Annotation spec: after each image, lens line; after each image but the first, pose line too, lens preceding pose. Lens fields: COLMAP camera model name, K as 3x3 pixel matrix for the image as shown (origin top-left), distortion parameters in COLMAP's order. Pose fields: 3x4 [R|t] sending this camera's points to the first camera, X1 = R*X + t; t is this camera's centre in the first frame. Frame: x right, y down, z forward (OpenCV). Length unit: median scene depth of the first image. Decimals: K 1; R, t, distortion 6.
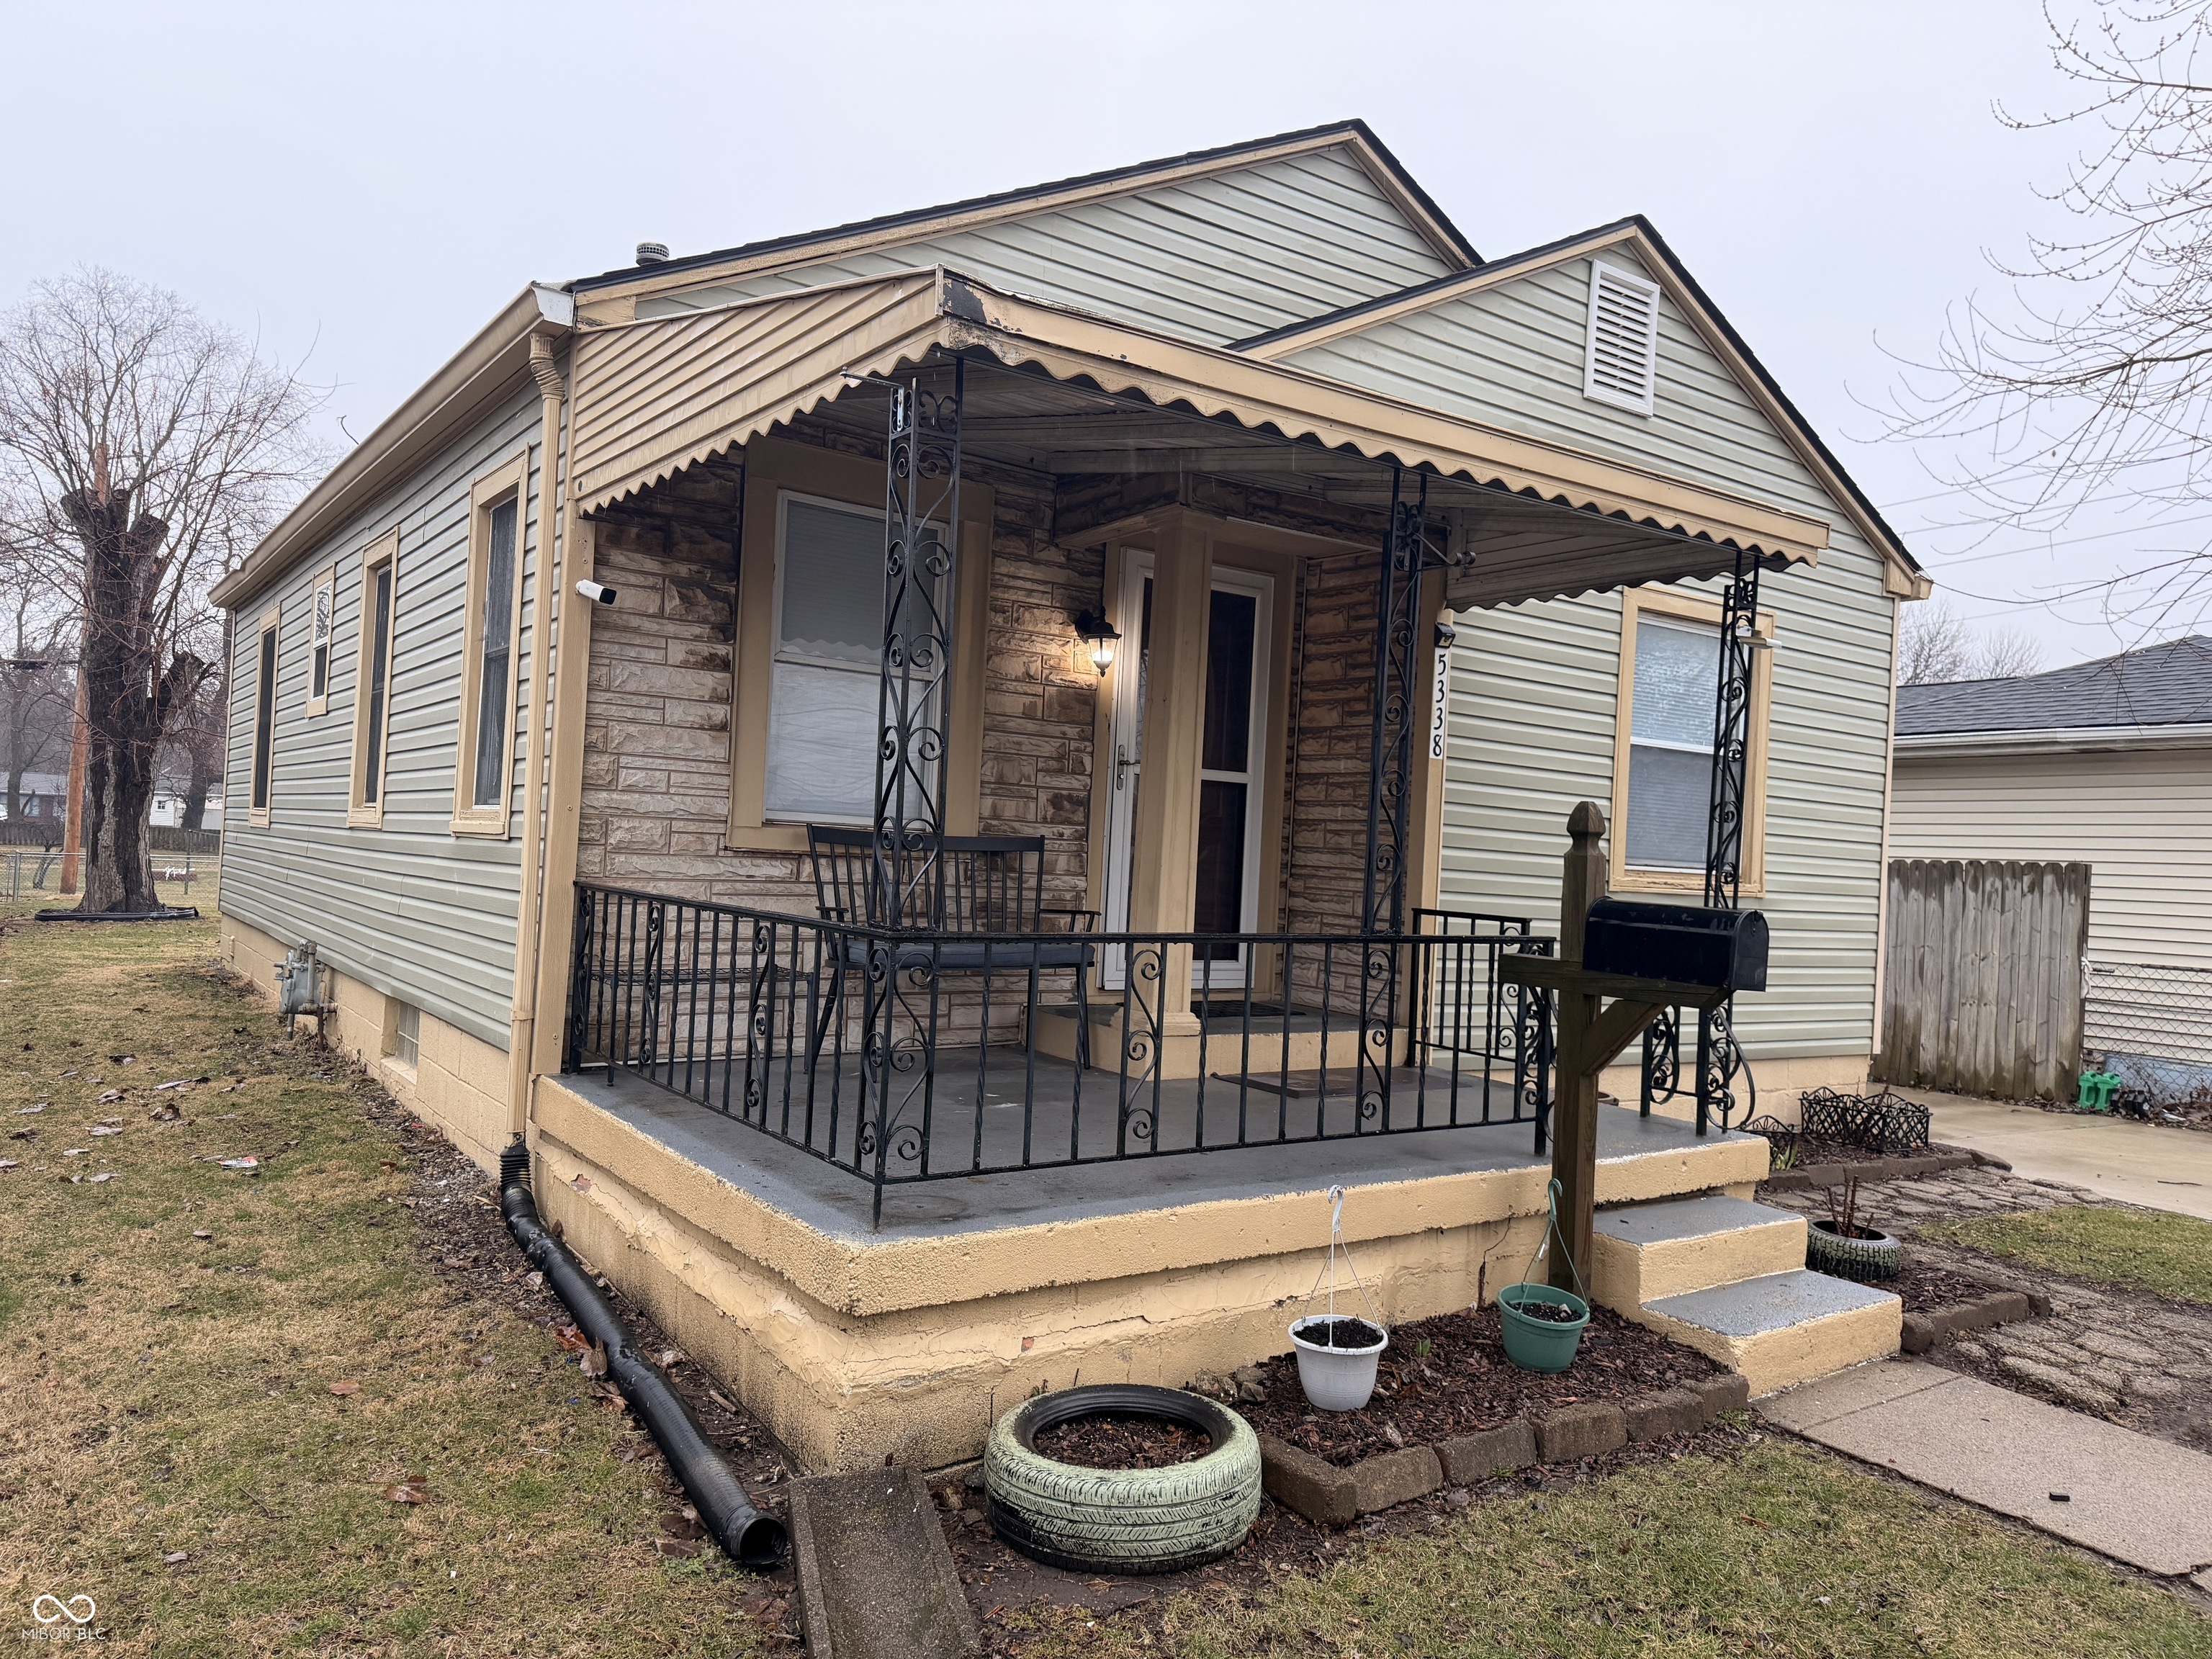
lens RADIAL K [[1557.7, 0, 1097.6], [0, 1557.7, 835.5], [0, 0, 1]] dist [0.064283, -0.087470]
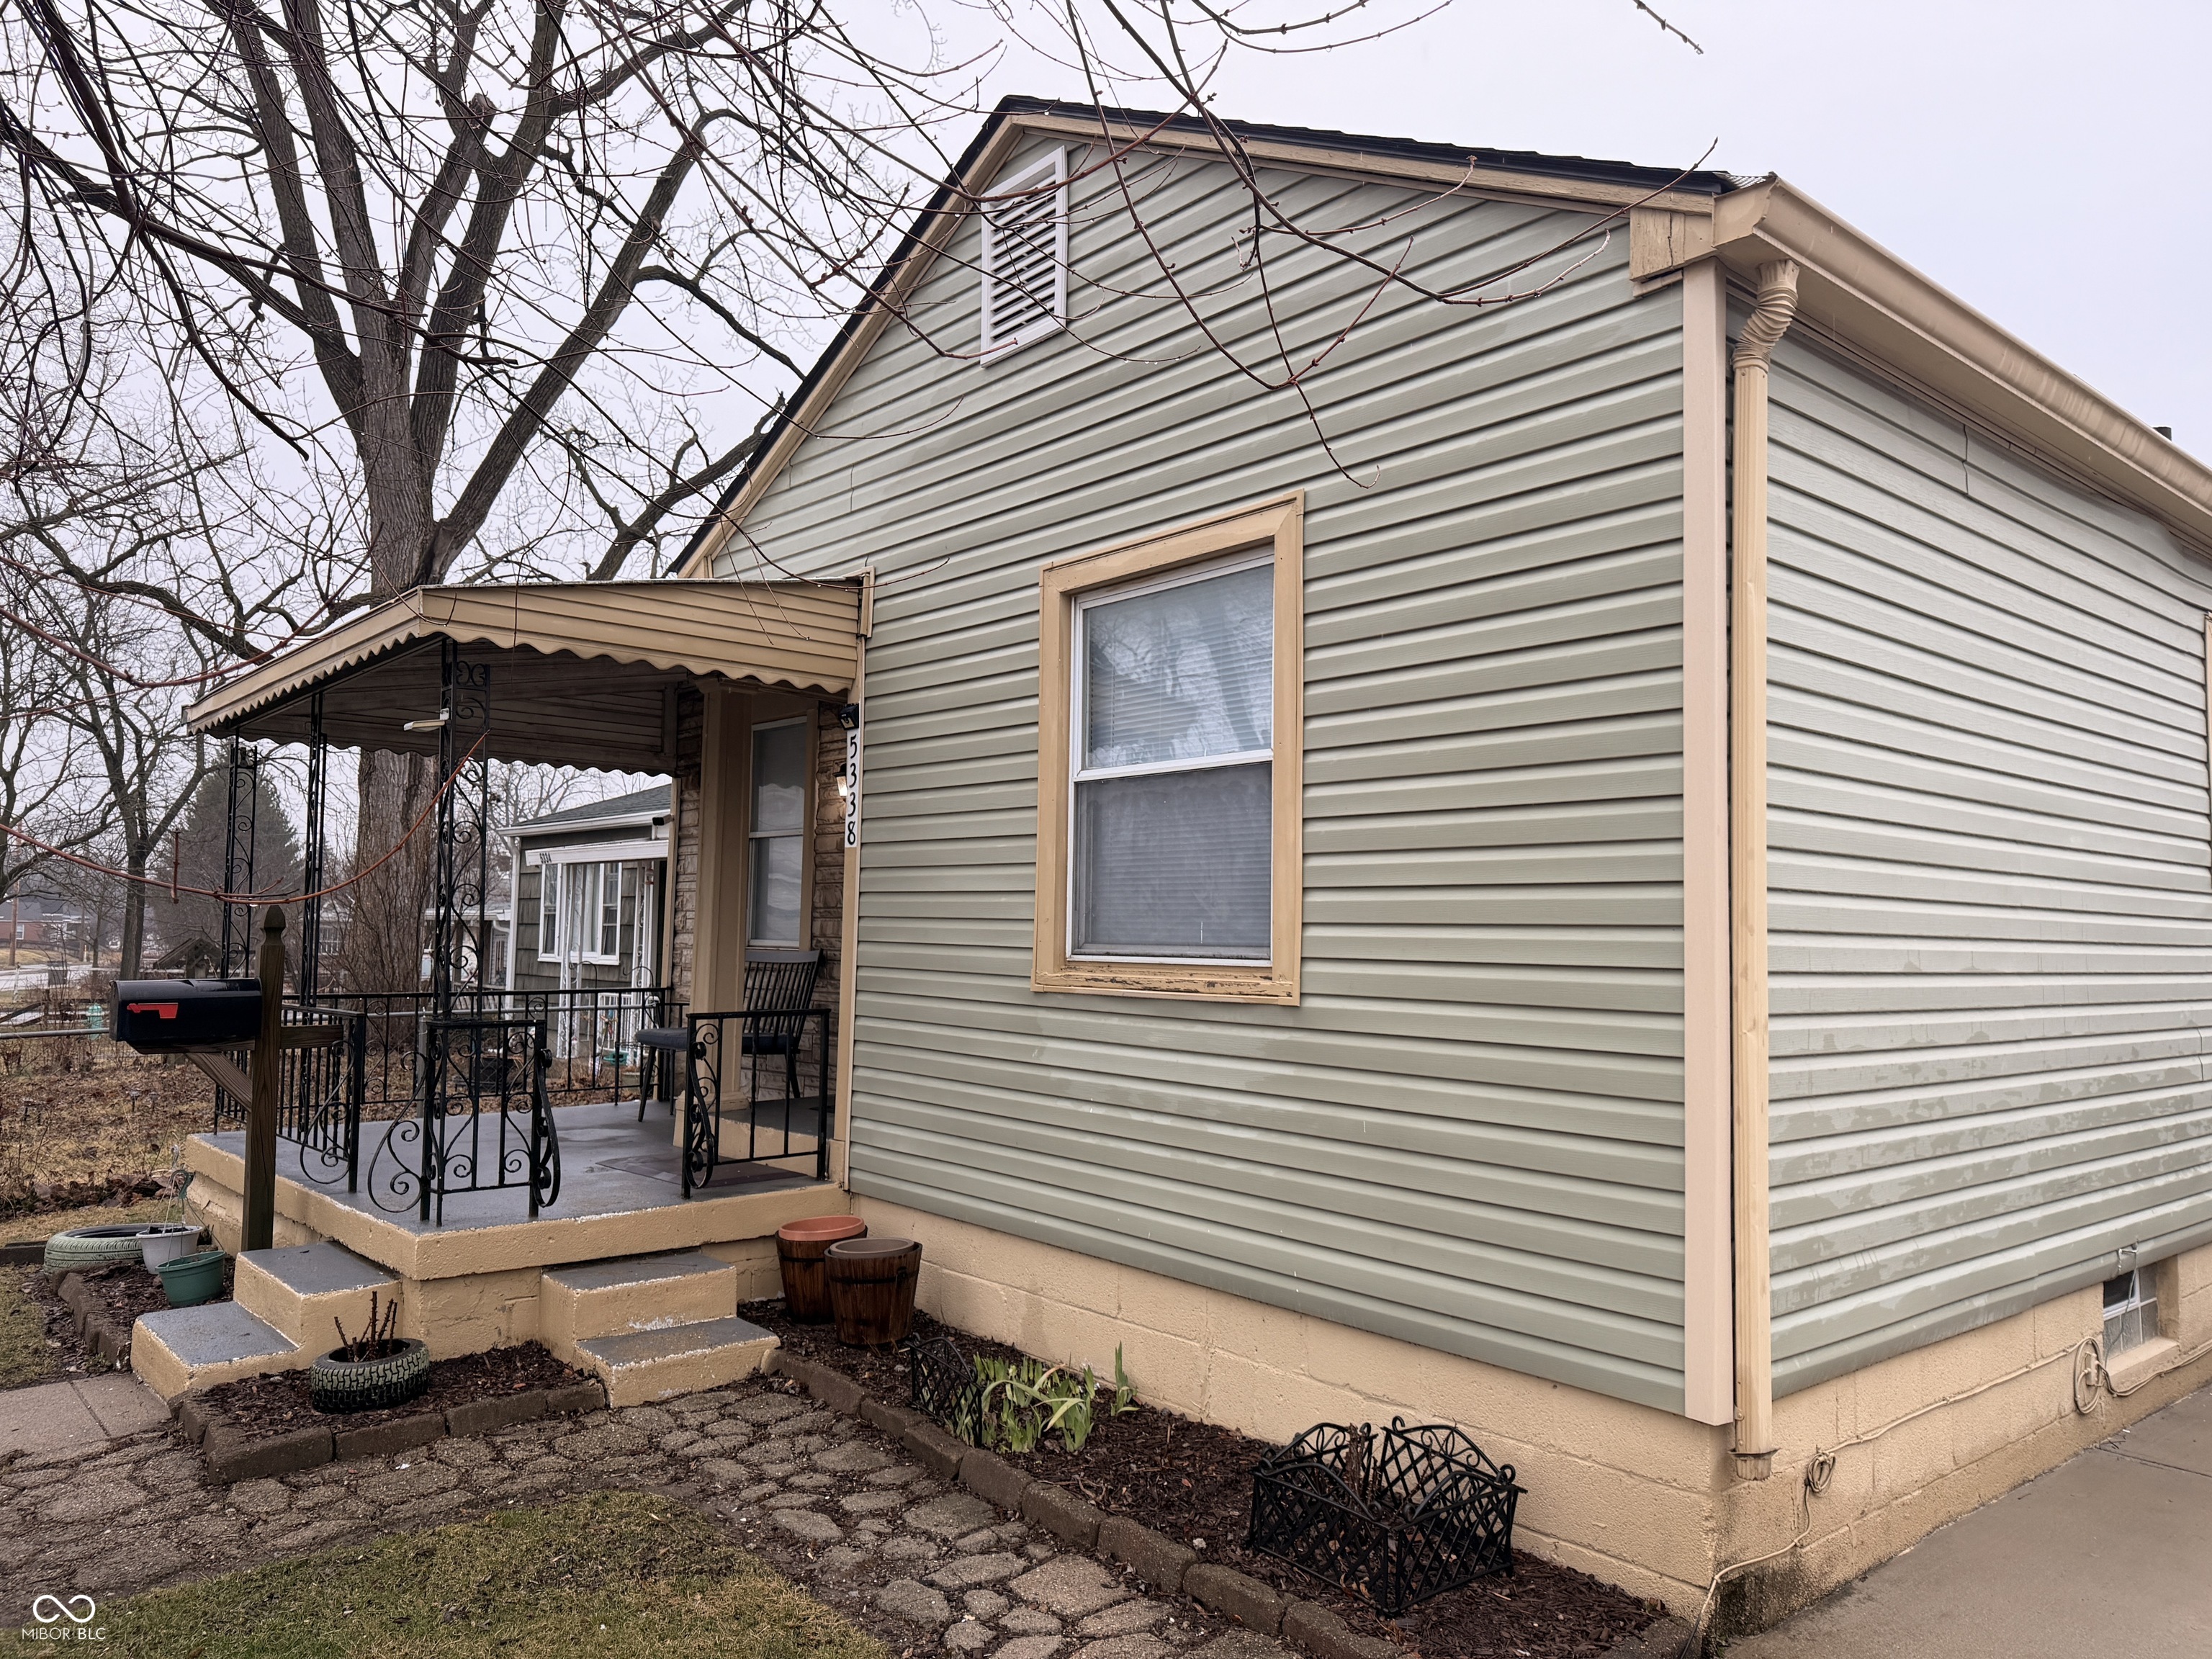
lens RADIAL K [[1557.7, 0, 1097.6], [0, 1557.7, 835.5], [0, 0, 1]] dist [0.064283, -0.087470]
pose [[0.099190, -0.116685, -0.988203, 1.345555], [0.004749, 0.993145, -0.116792, 0.061706], [0.995057, 0.006892, 0.099064, 1.232886]]
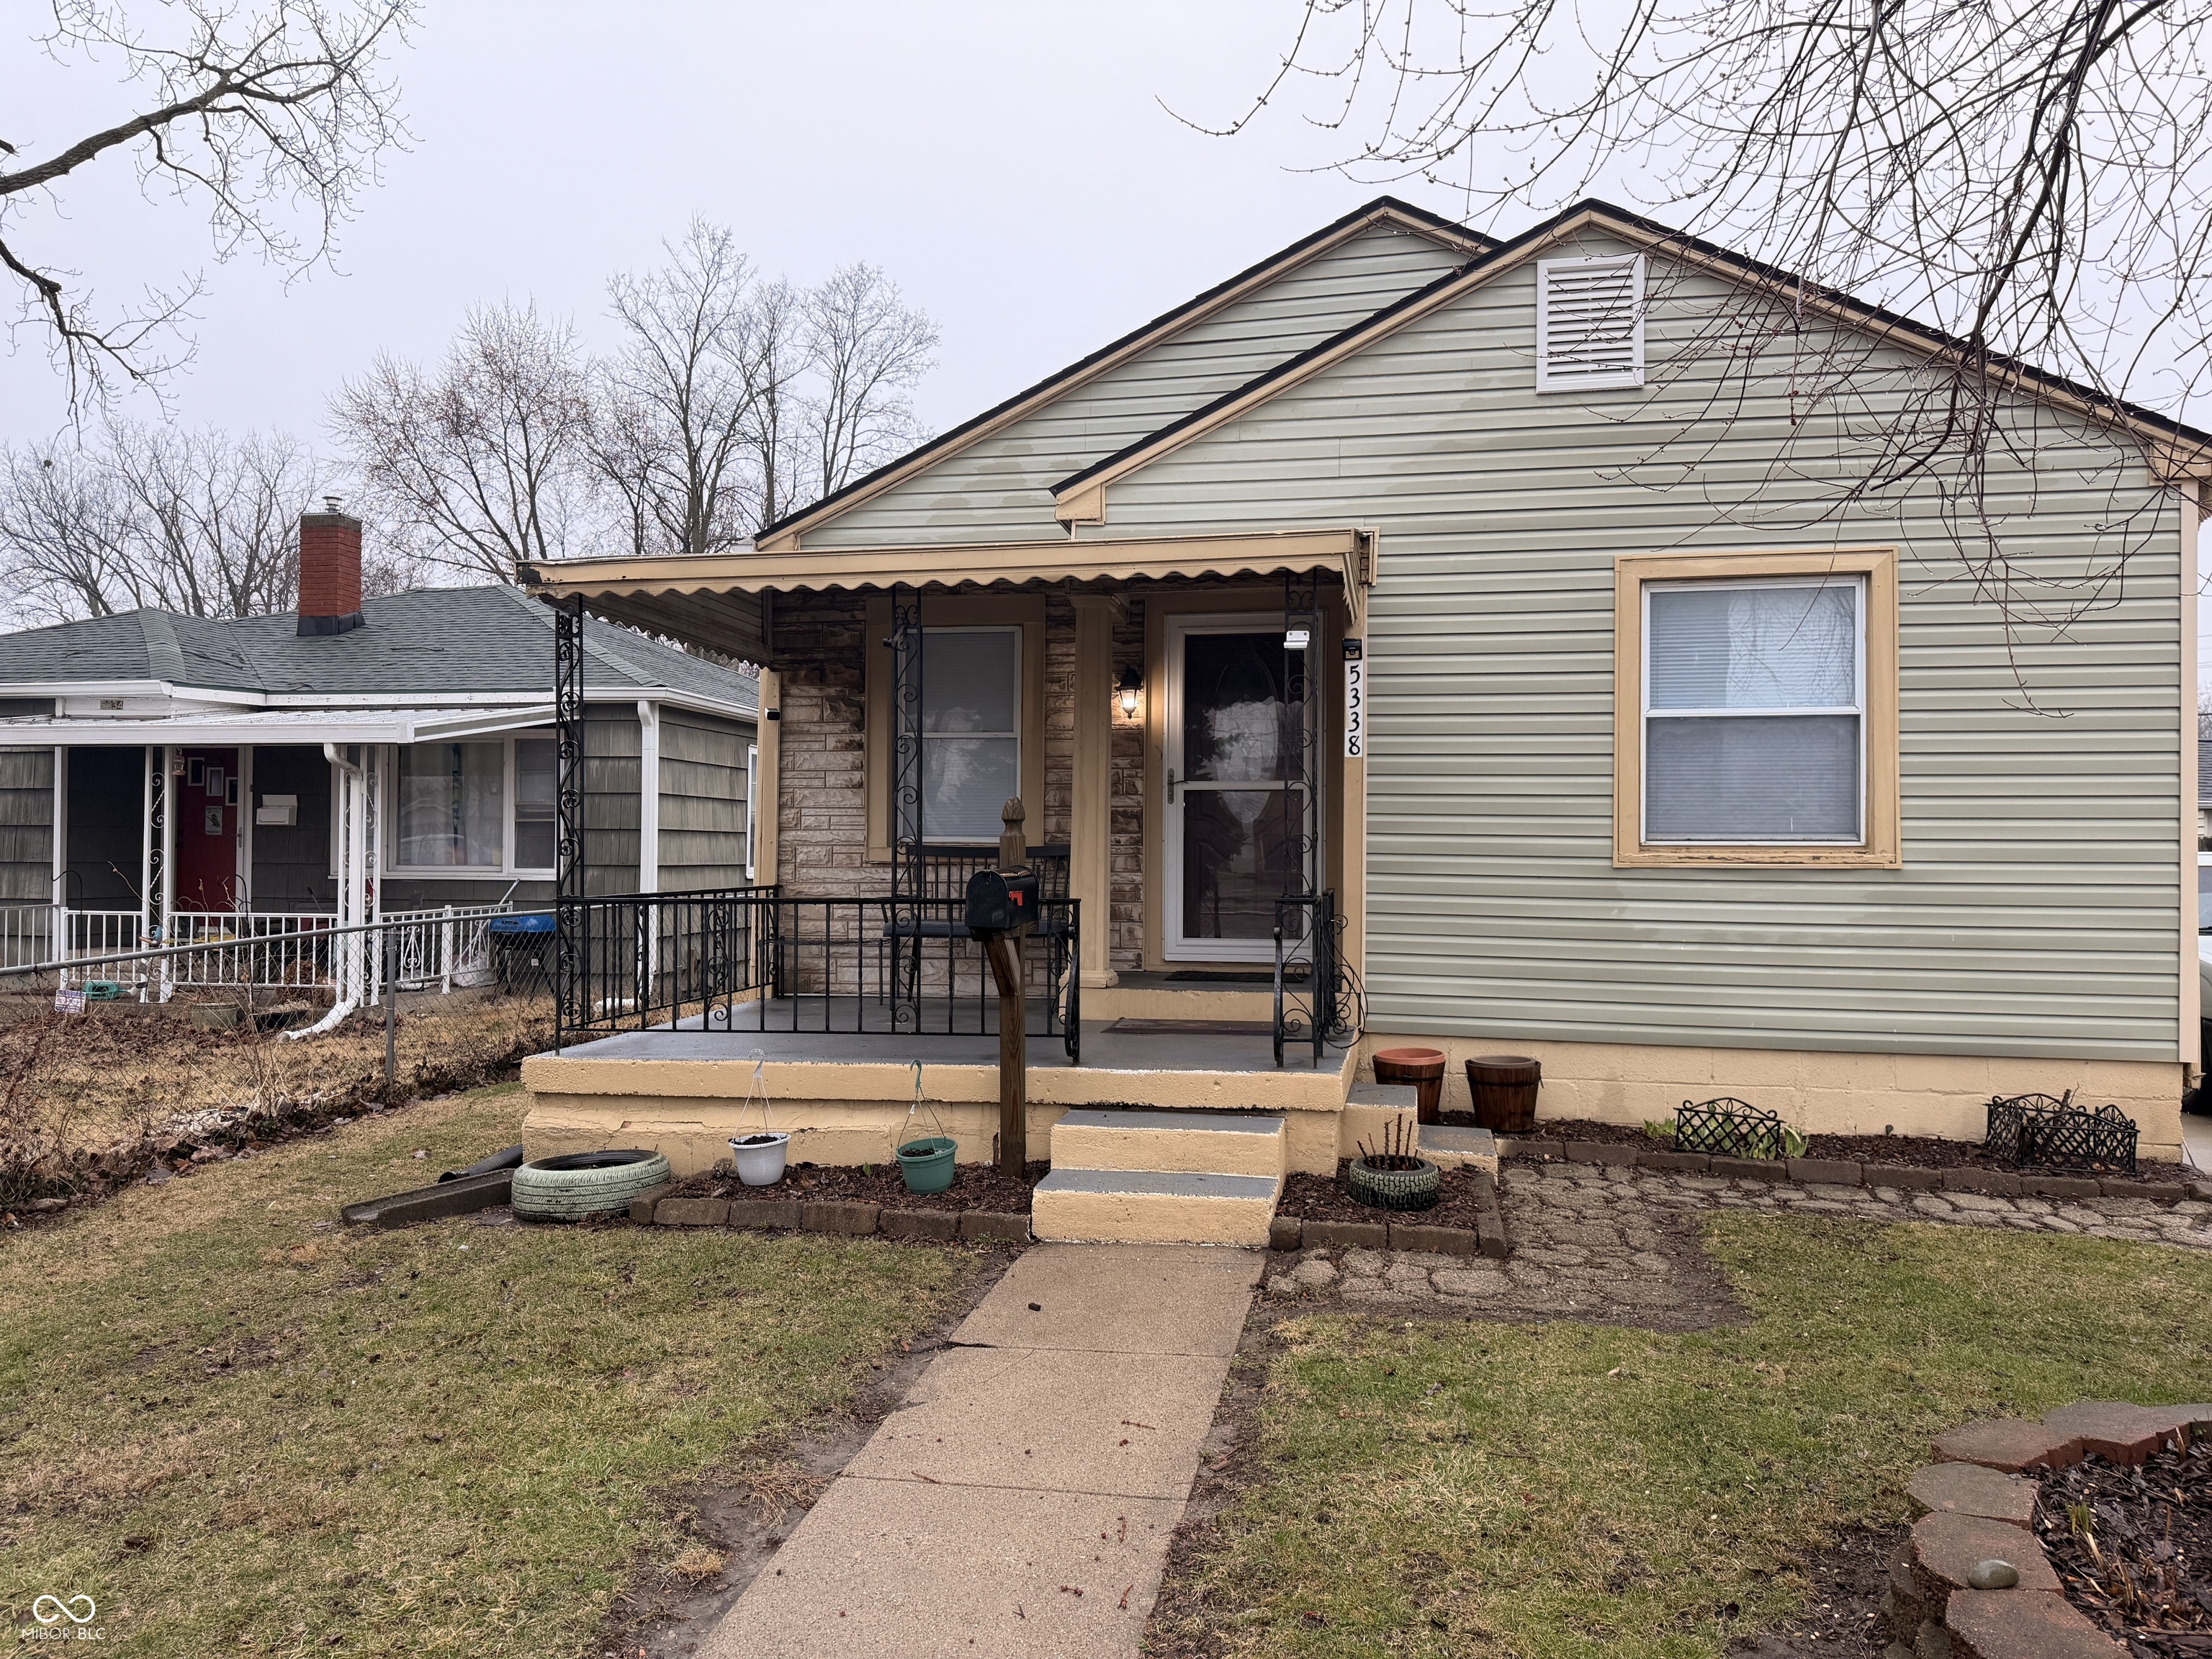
lens RADIAL K [[1557.7, 0, 1097.6], [0, 1557.7, 835.5], [0, 0, 1]] dist [0.064283, -0.087470]
pose [[0.678371, -0.055894, -0.732590, 1.078491], [0.040032, 0.998433, -0.039108, 0.052642], [0.733628, -0.002797, 0.679546, 0.102520]]
